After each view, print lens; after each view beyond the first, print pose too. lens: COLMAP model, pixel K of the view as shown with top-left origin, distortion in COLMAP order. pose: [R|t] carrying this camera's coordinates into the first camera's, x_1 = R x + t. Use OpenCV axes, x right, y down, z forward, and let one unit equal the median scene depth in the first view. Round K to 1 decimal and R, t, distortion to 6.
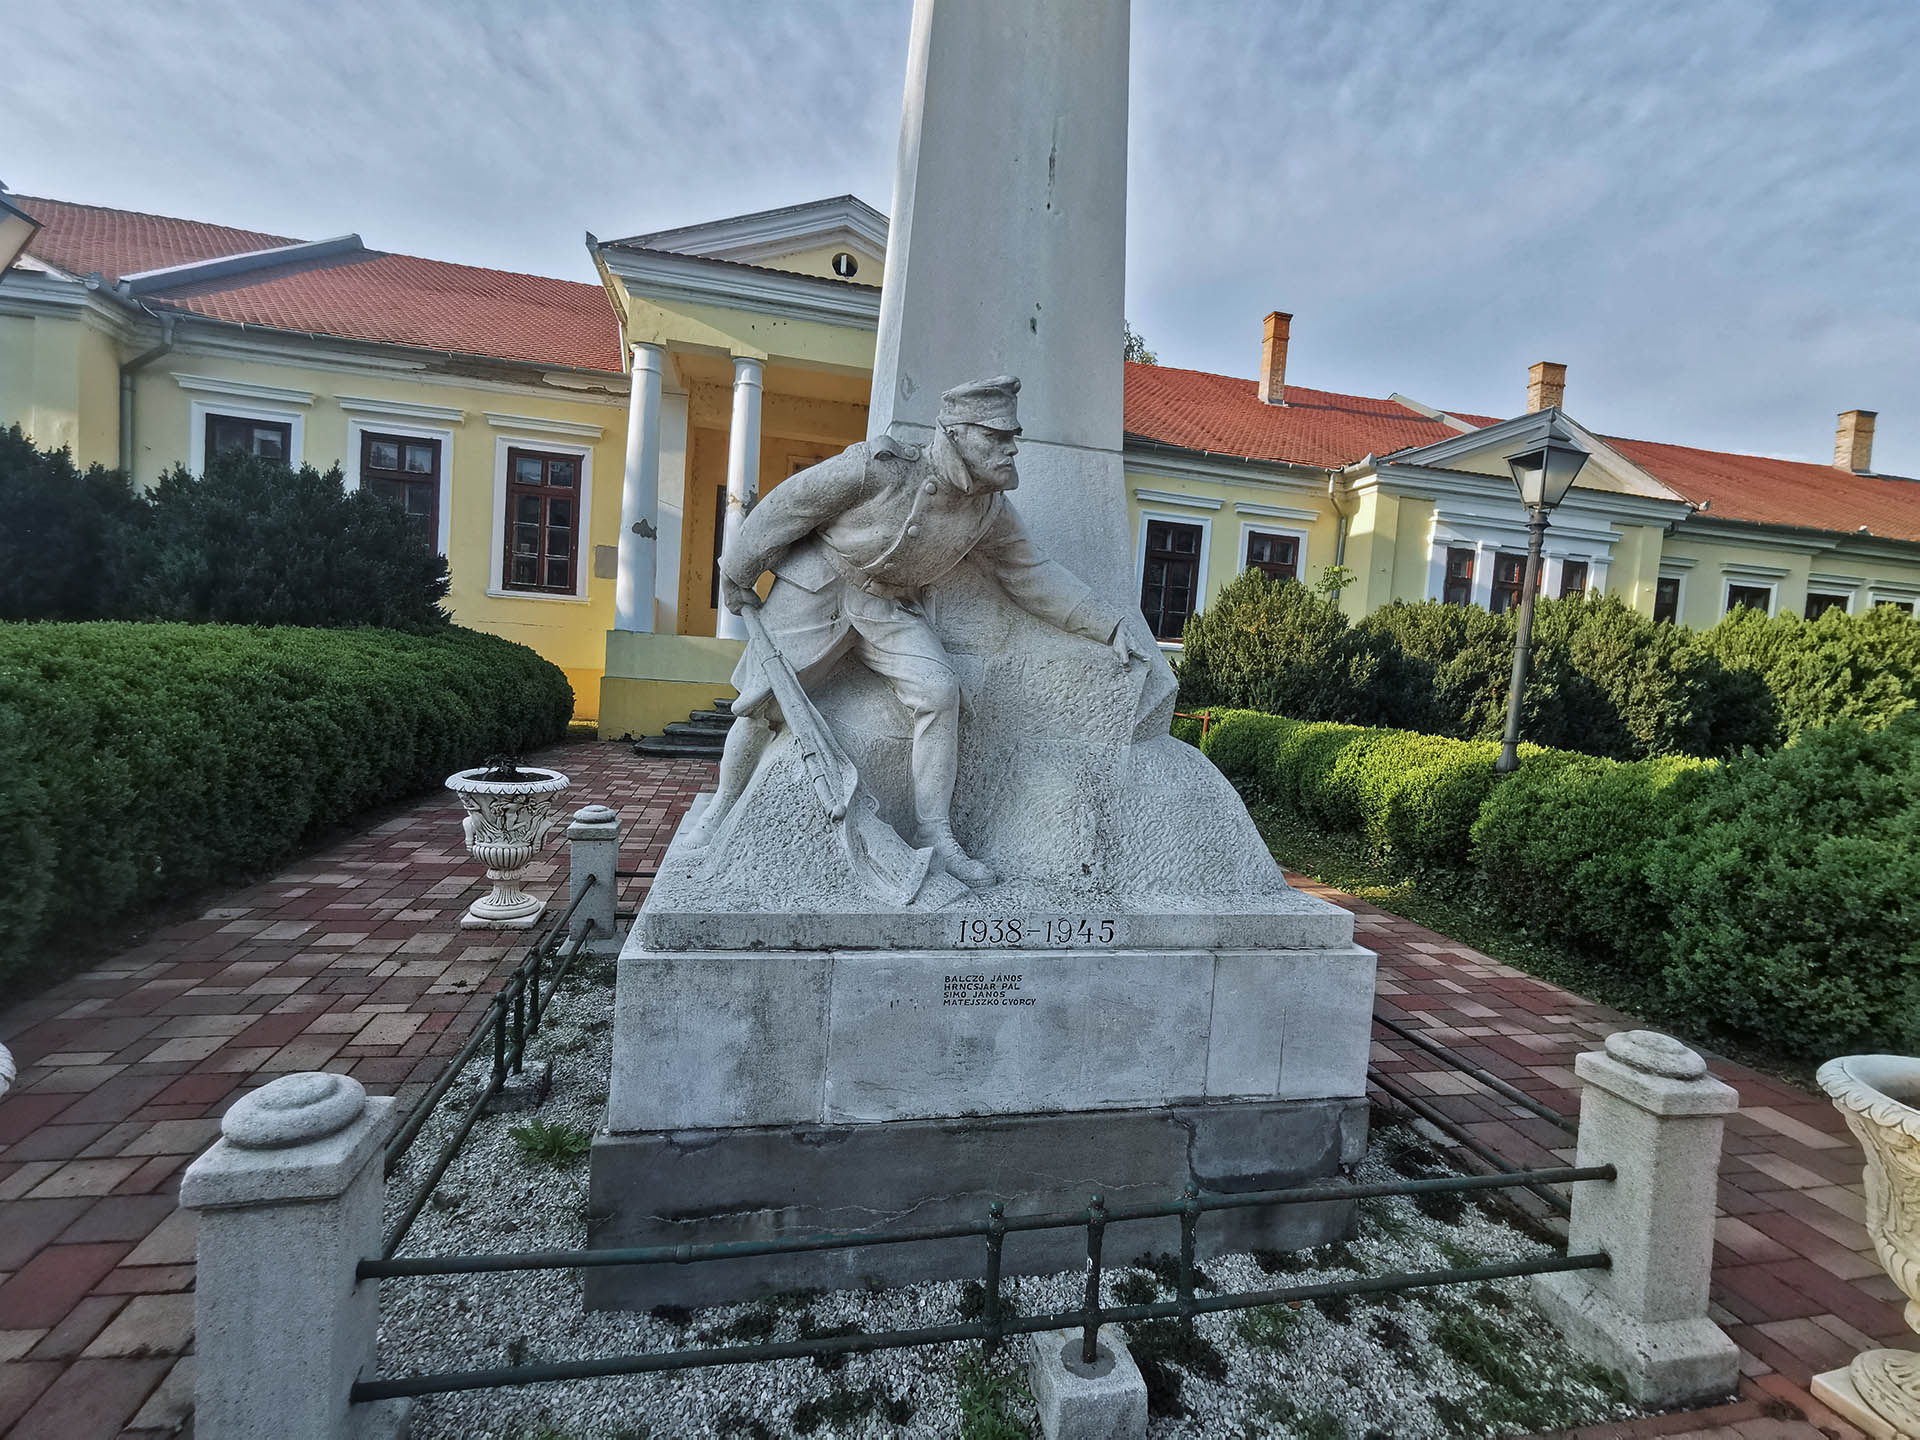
lens RADIAL K [[862.5, 0, 956.2], [0, 862.5, 723.9], [0, 0, 1]] dist [0.014797, 0.000612]
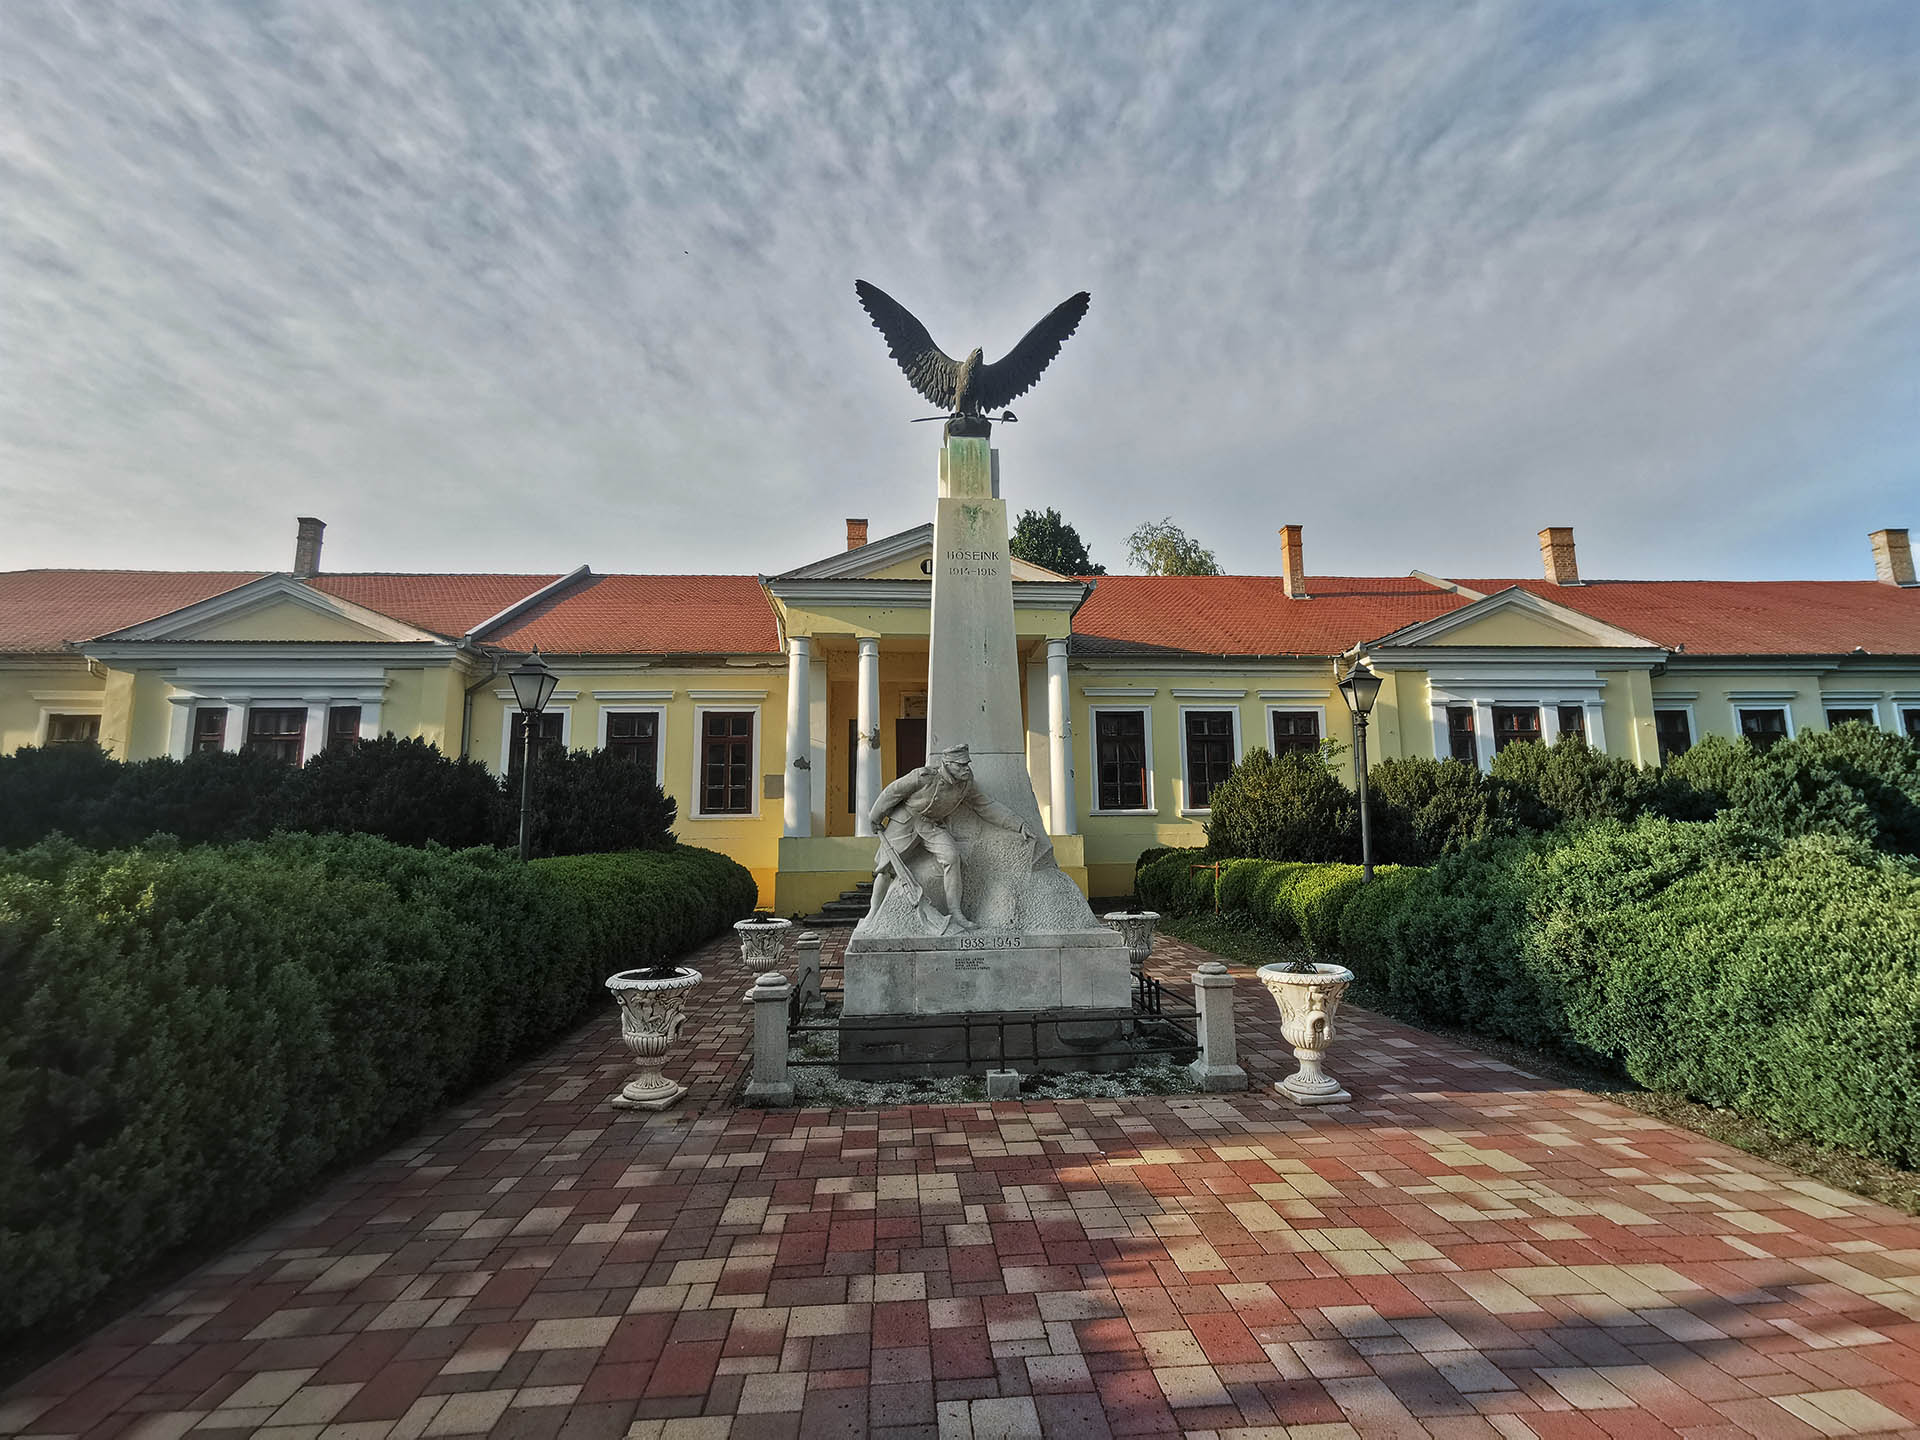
lens RADIAL K [[880.7, 0, 963.3], [0, 880.7, 711.1], [0, 0, 1]] dist [0.002924, 0.001085]
pose [[0.986800, -0.102750, -0.125174, 0.083669], [0.073299, 0.972621, -0.220537, 0.026290], [0.144407, 0.208450, 0.967313, -0.356674]]
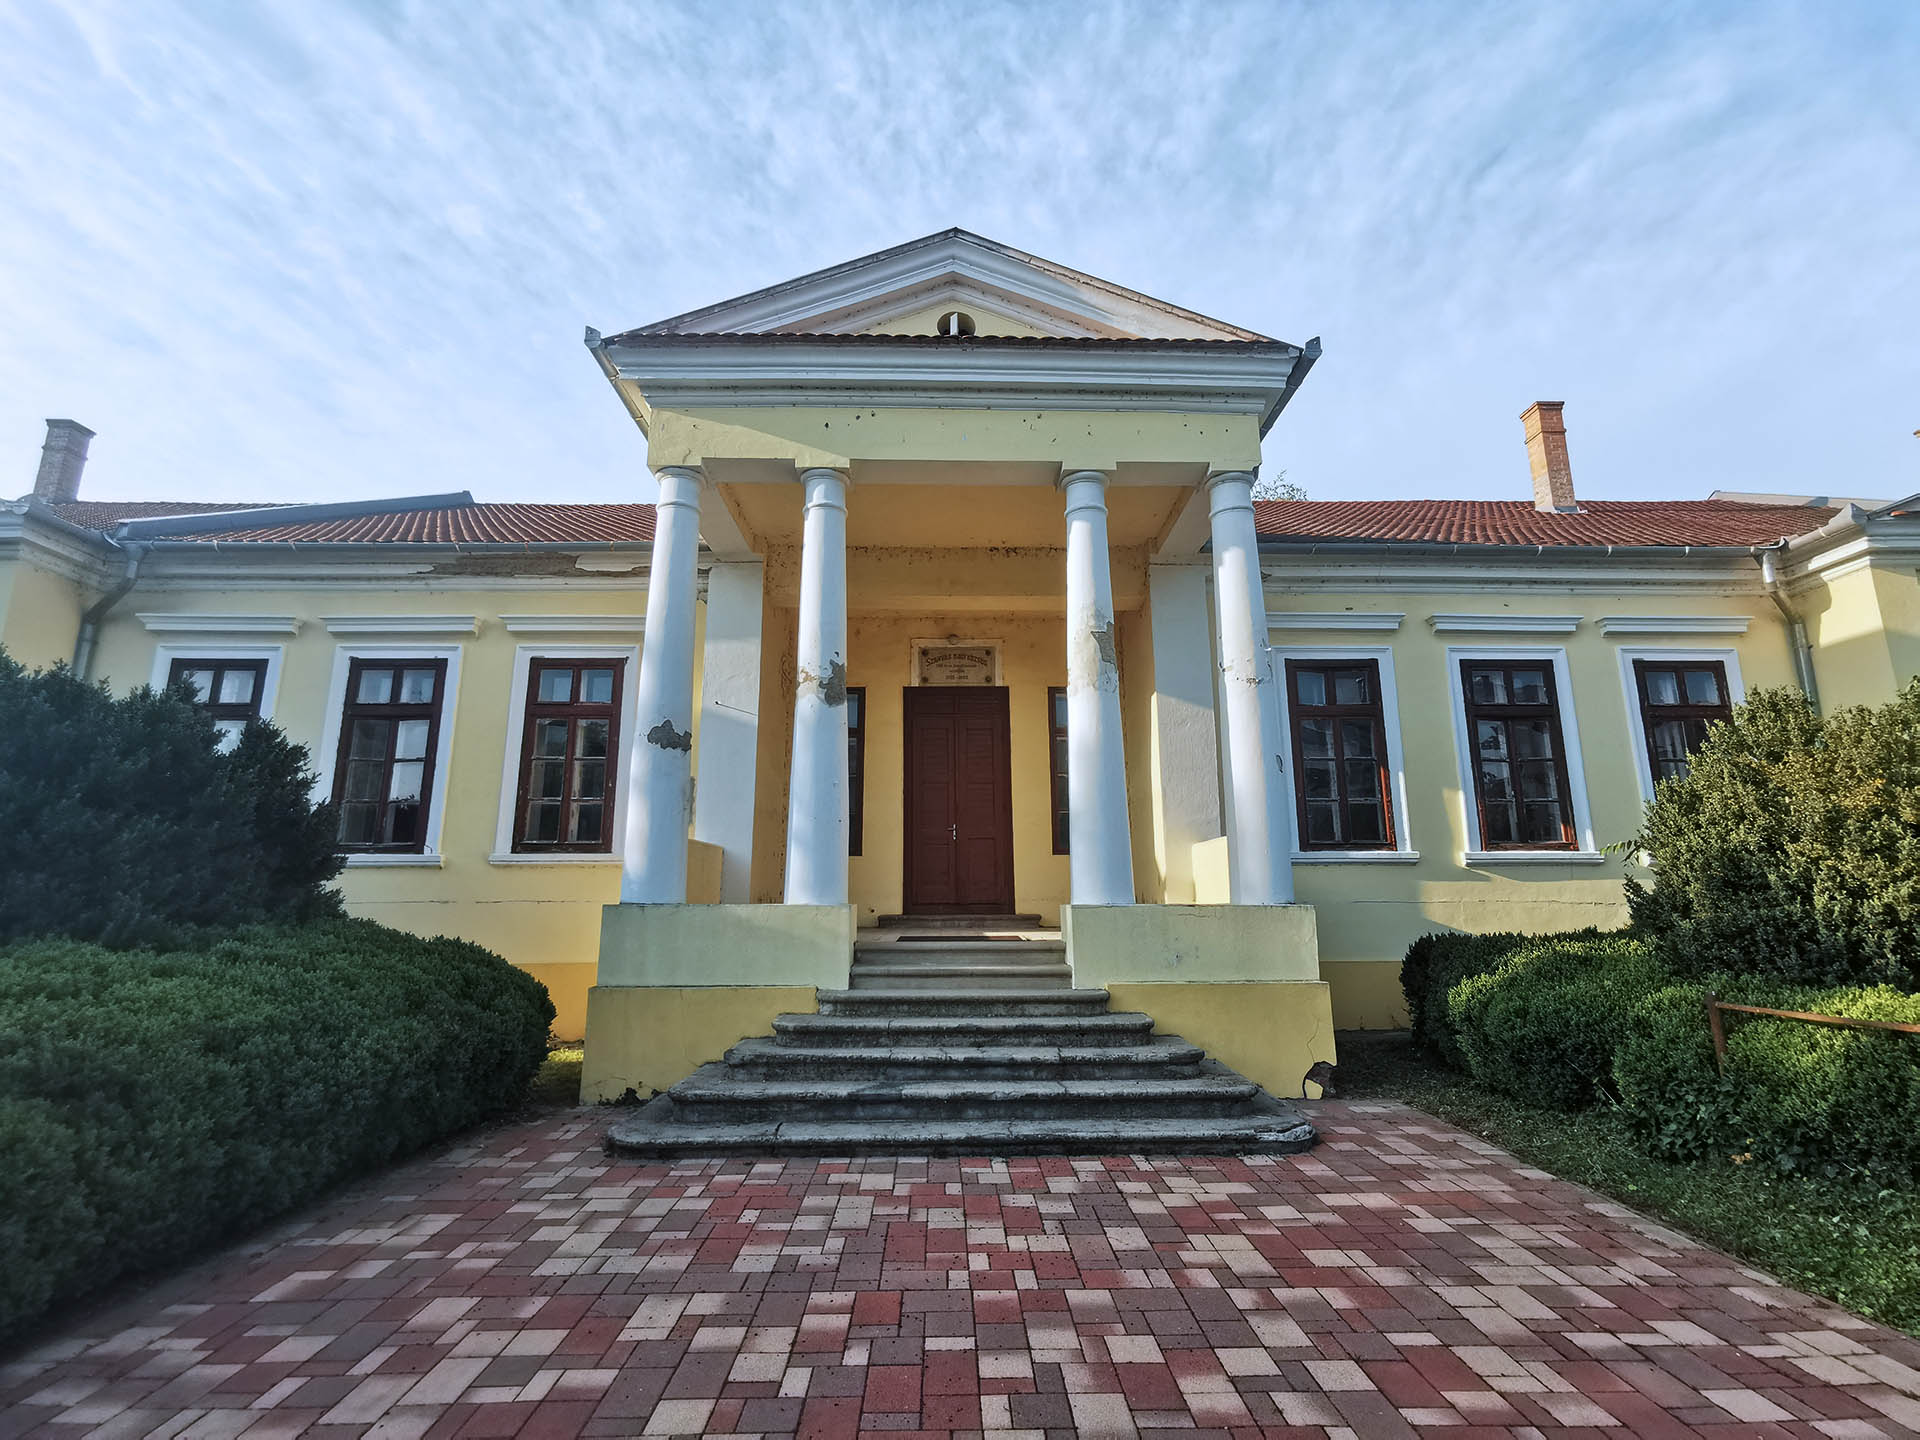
lens RADIAL K [[890.4, 0, 925.0], [0, 890.4, 708.3], [0, 0, 1]] dist [0.000130, 0.000313]
pose [[0.973650, -0.116594, -0.195989, -0.049879], [0.054949, 0.954046, -0.294580, -0.041670], [0.221329, 0.276049, 0.935313, 0.421518]]
